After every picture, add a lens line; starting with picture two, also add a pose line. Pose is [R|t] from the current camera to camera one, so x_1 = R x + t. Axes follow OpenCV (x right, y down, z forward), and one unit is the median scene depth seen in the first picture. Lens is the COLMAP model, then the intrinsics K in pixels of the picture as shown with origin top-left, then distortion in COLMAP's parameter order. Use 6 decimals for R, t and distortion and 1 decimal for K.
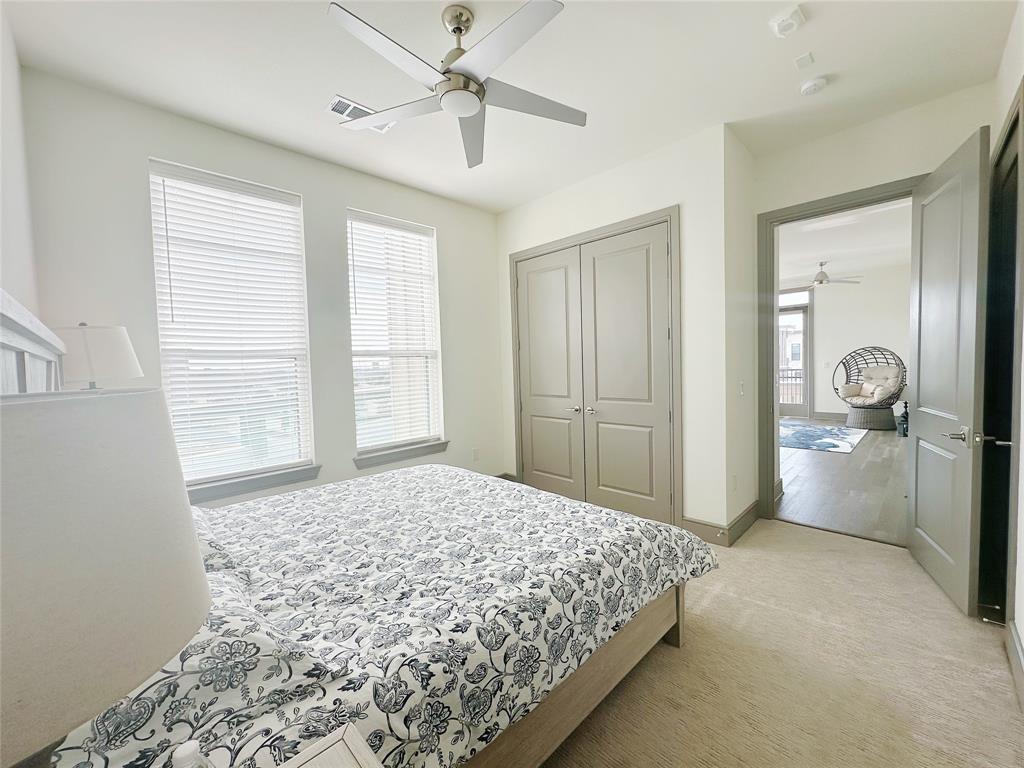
lens RADIAL K [[409.0, 0, 512.0], [0, 409.0, 384.0], [0, 0, 1]] dist [0.000194, -0.000029]
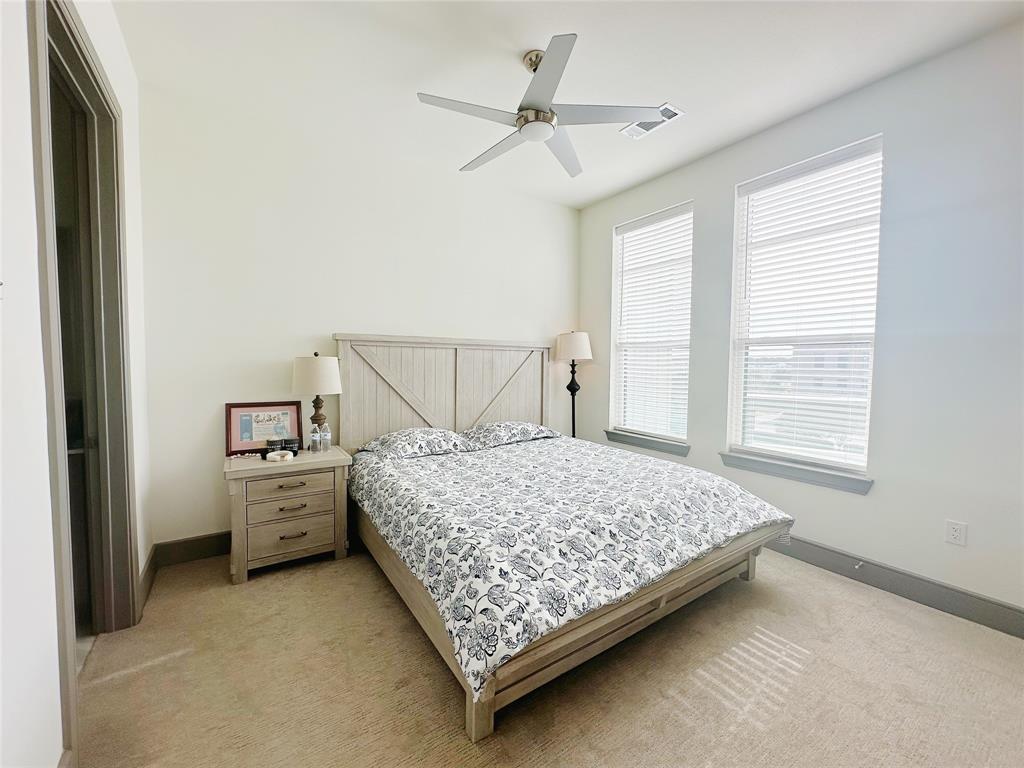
lens RADIAL K [[409.0, 0, 512.0], [0, 409.0, 384.0], [0, 0, 1]] dist [0.000194, -0.000029]
pose [[-0.186635, 0.081125, -0.979074, 0.696801], [-0.051131, 0.994432, 0.092144, -0.044147], [0.981098, 0.067258, -0.181448, 0.757333]]
